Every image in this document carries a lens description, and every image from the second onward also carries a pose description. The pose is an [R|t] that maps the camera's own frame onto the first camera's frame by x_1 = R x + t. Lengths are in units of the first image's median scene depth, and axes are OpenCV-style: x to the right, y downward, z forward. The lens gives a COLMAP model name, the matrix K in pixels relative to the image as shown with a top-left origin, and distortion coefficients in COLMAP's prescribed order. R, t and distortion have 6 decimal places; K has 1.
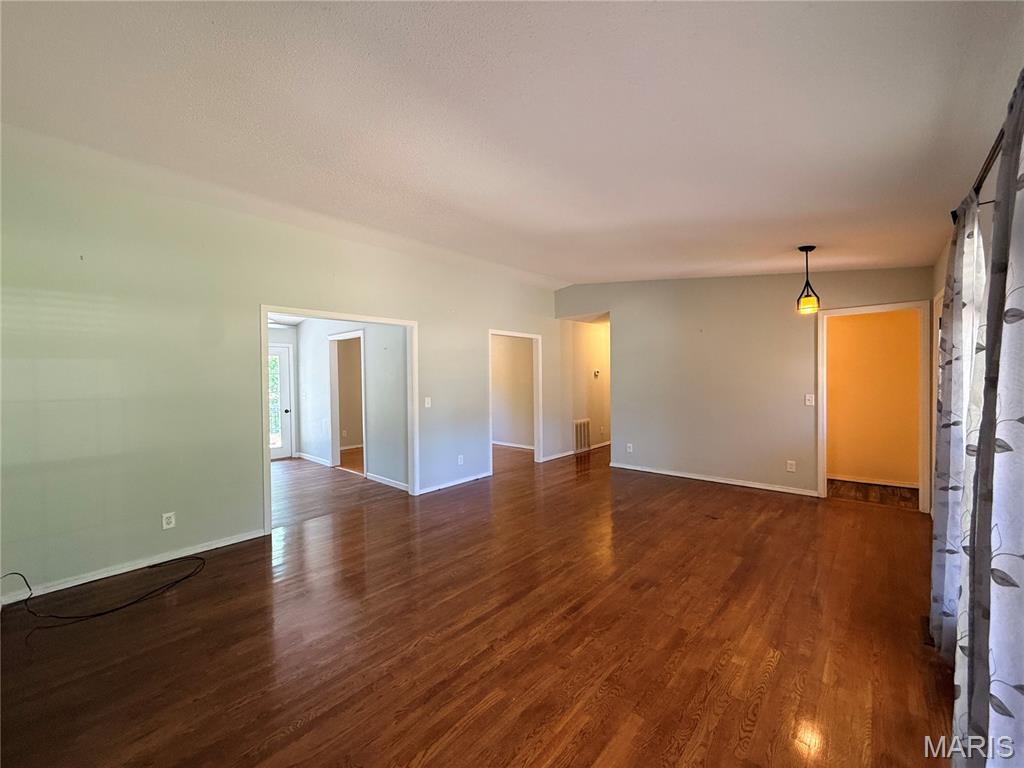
lens RADIAL K [[408.1, 0, 508.8], [0, 408.1, 384.3], [0, 0, 1]] dist [0.000233, 0.000752]
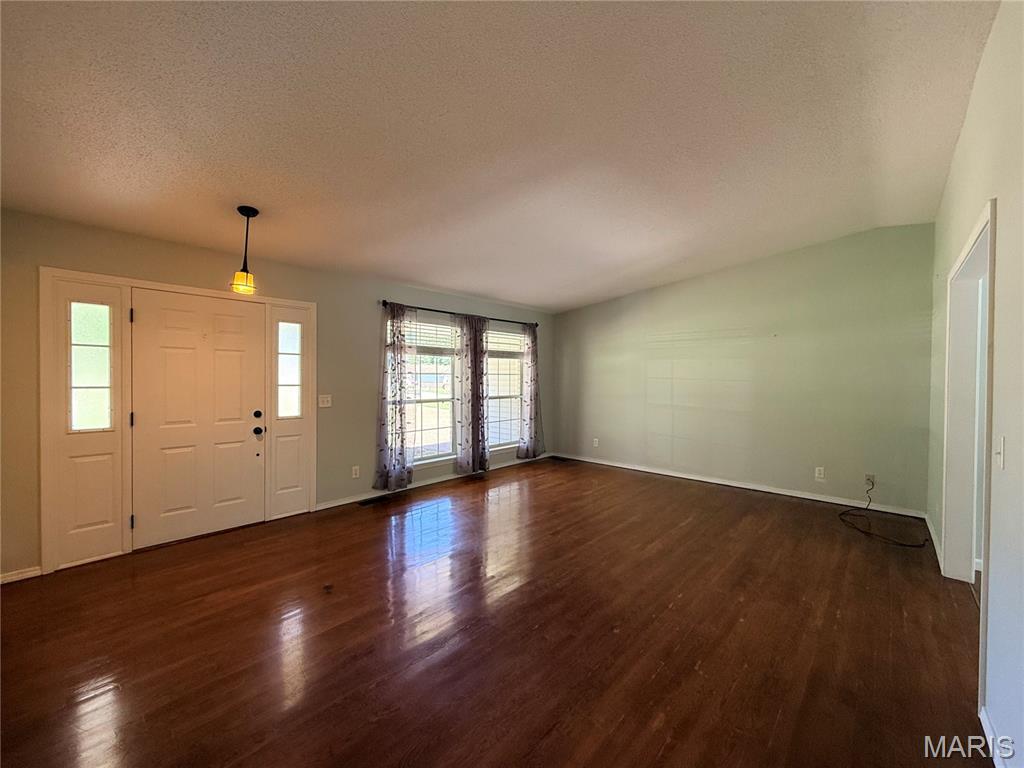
lens RADIAL K [[408.1, 0, 508.8], [0, 408.1, 384.3], [0, 0, 1]] dist [0.000233, 0.000752]
pose [[-0.999955, 0.006252, 0.007140, 0.206287], [0.006541, 0.999133, 0.041118, -0.027156], [-0.006877, 0.041163, -0.999129, 1.665409]]
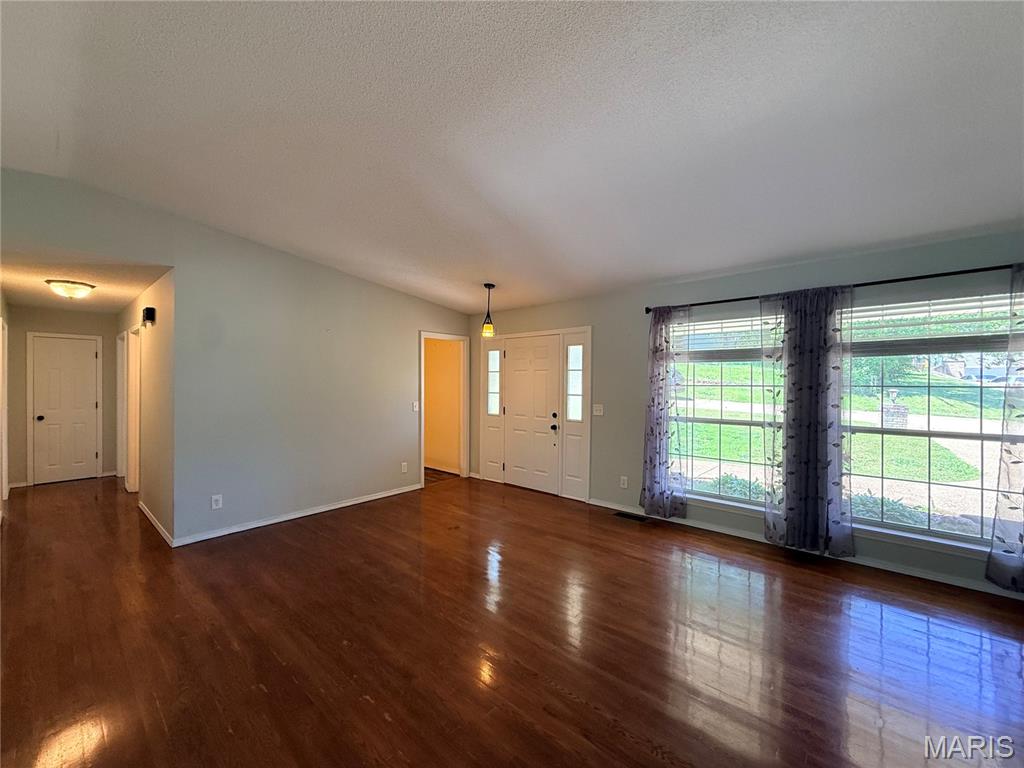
lens RADIAL K [[408.1, 0, 508.8], [0, 408.1, 384.3], [0, 0, 1]] dist [0.000233, 0.000752]
pose [[-0.018618, 0.012798, 0.999745, -0.506687], [0.014590, 0.999815, -0.012528, -0.007514], [-0.999720, 0.014353, -0.018801, 0.896355]]
